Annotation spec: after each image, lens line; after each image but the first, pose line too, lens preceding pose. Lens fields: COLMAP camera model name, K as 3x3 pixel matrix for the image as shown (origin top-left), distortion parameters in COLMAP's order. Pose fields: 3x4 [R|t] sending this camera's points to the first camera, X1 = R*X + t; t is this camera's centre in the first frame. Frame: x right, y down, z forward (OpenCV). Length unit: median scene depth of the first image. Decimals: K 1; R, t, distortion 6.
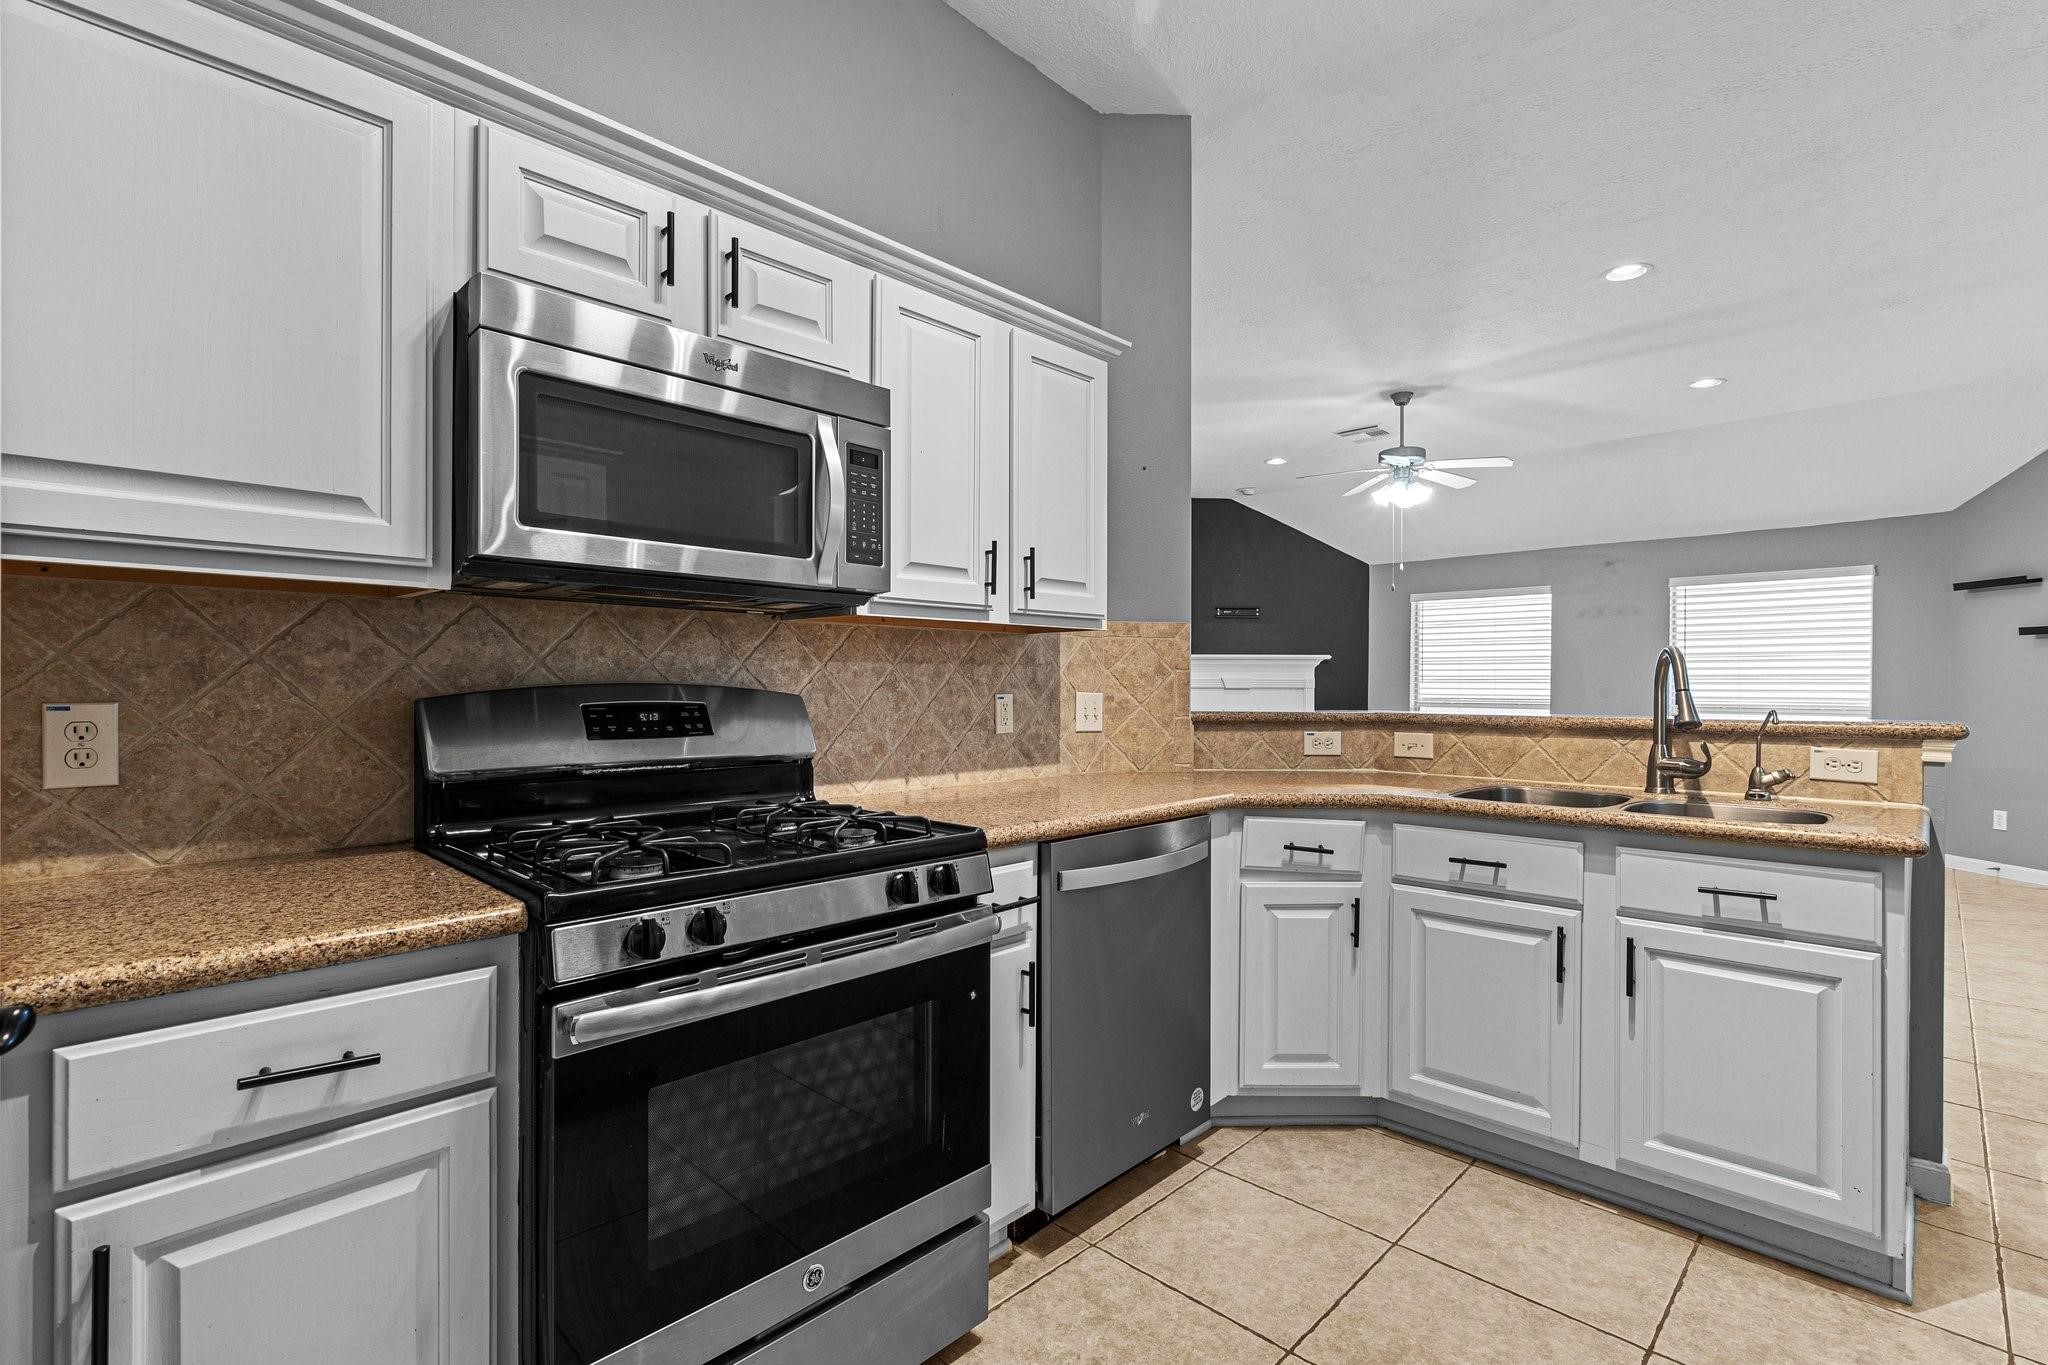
lens RADIAL K [[947.2, 0, 1017.6], [0, 947.2, 686.8], [0, 0, 1]] dist [-0.002270, 0.000498]
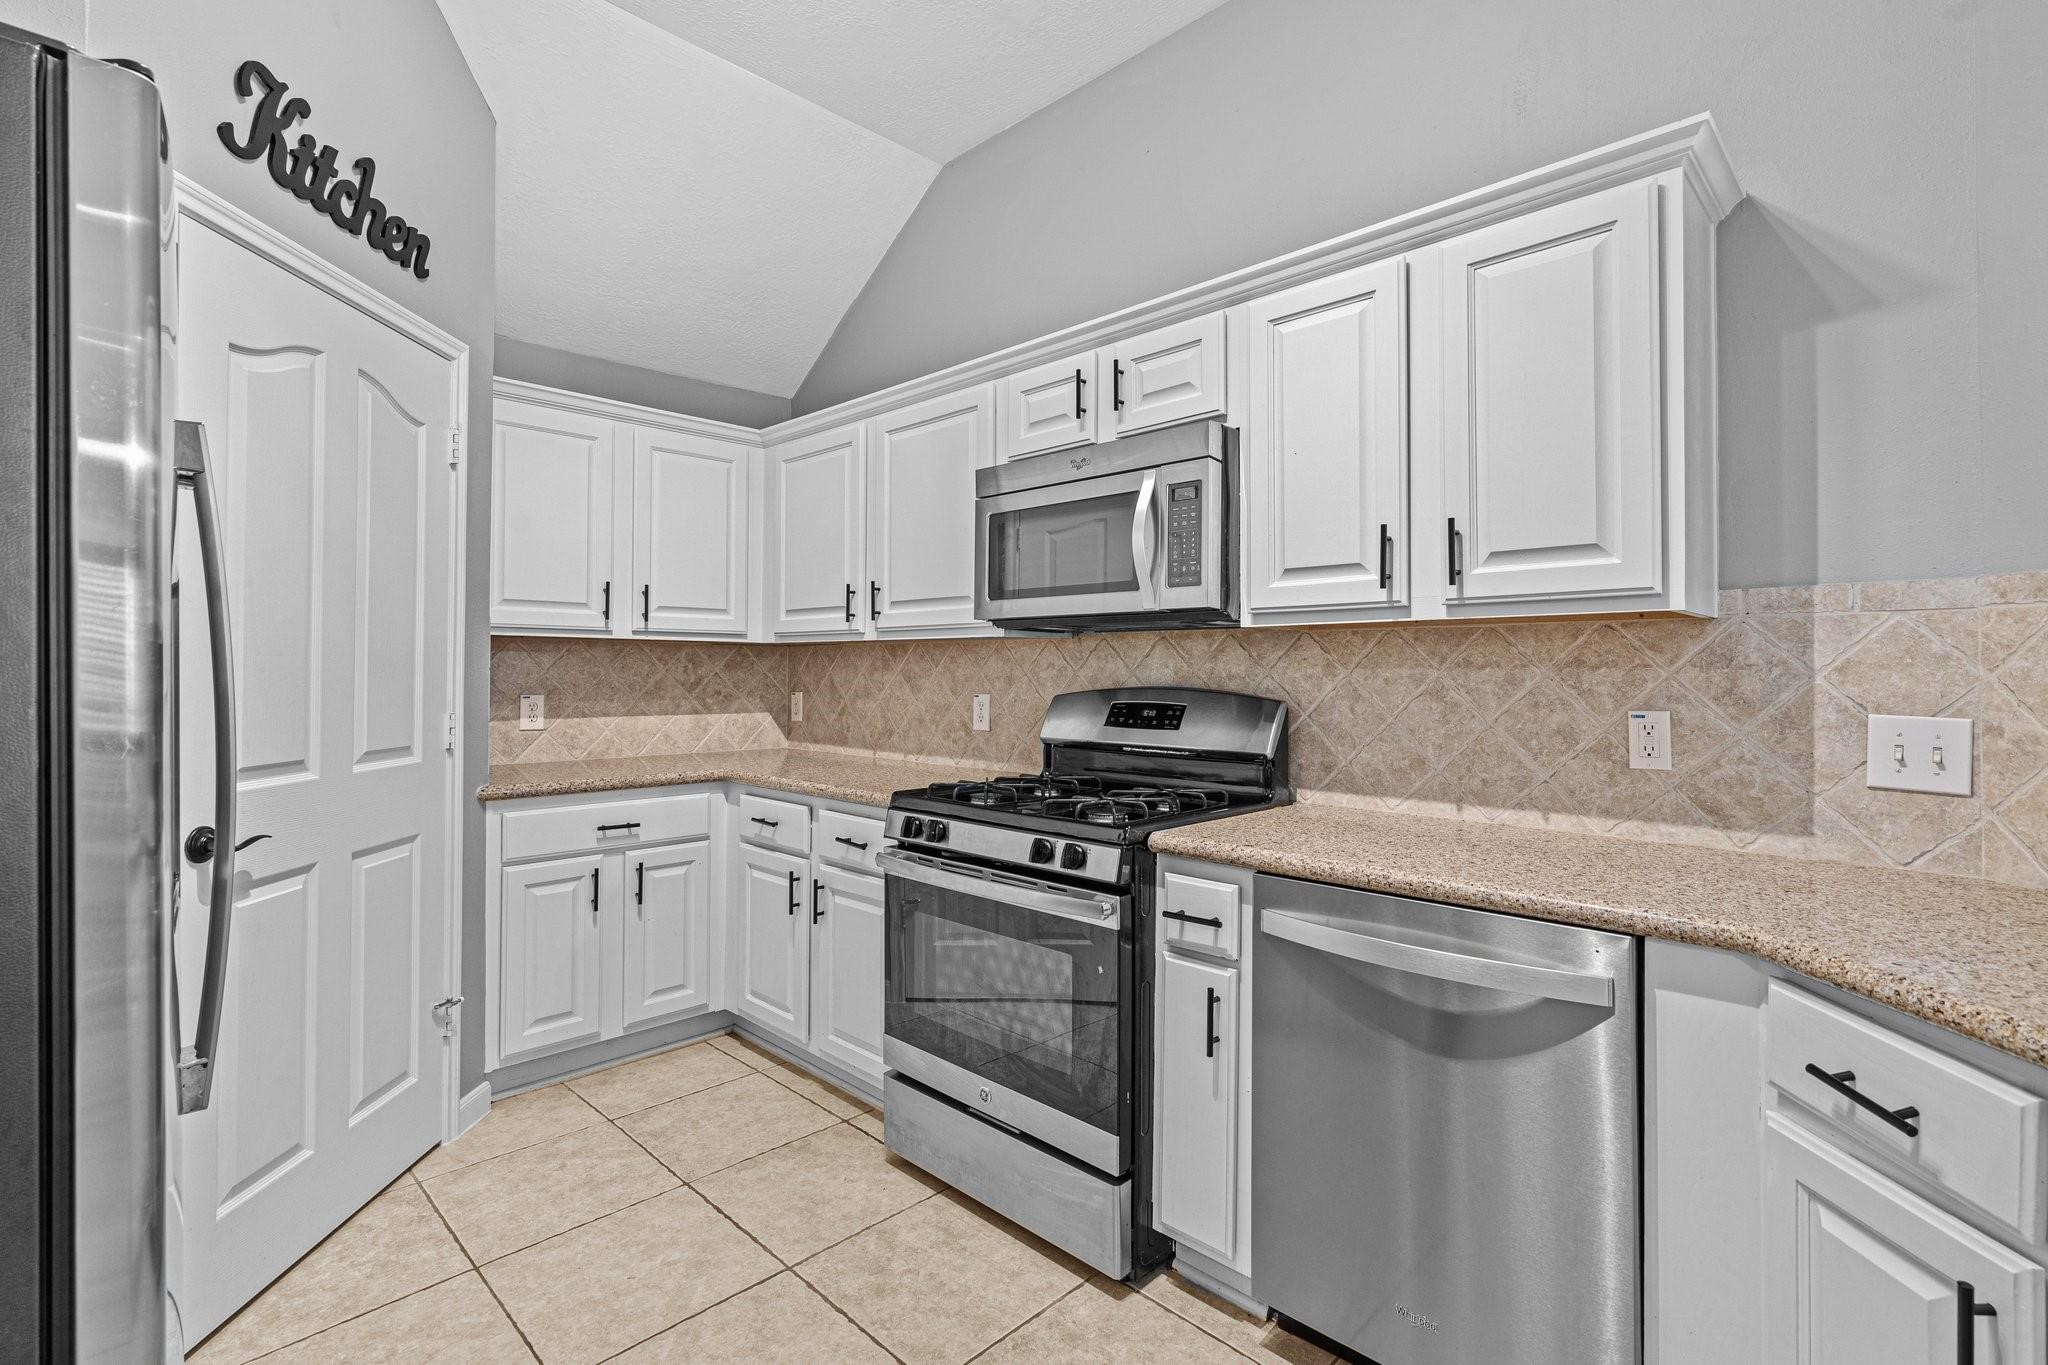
lens RADIAL K [[947.2, 0, 1014.3], [0, 947.2, 665.0], [0, 0, 1]] dist [-0.002270, 0.000498]
pose [[-0.009685, -0.010540, -0.999898, 0.731870], [-0.006927, 0.999921, -0.010473, -0.016440], [0.999929, 0.006825, -0.009758, 0.611384]]
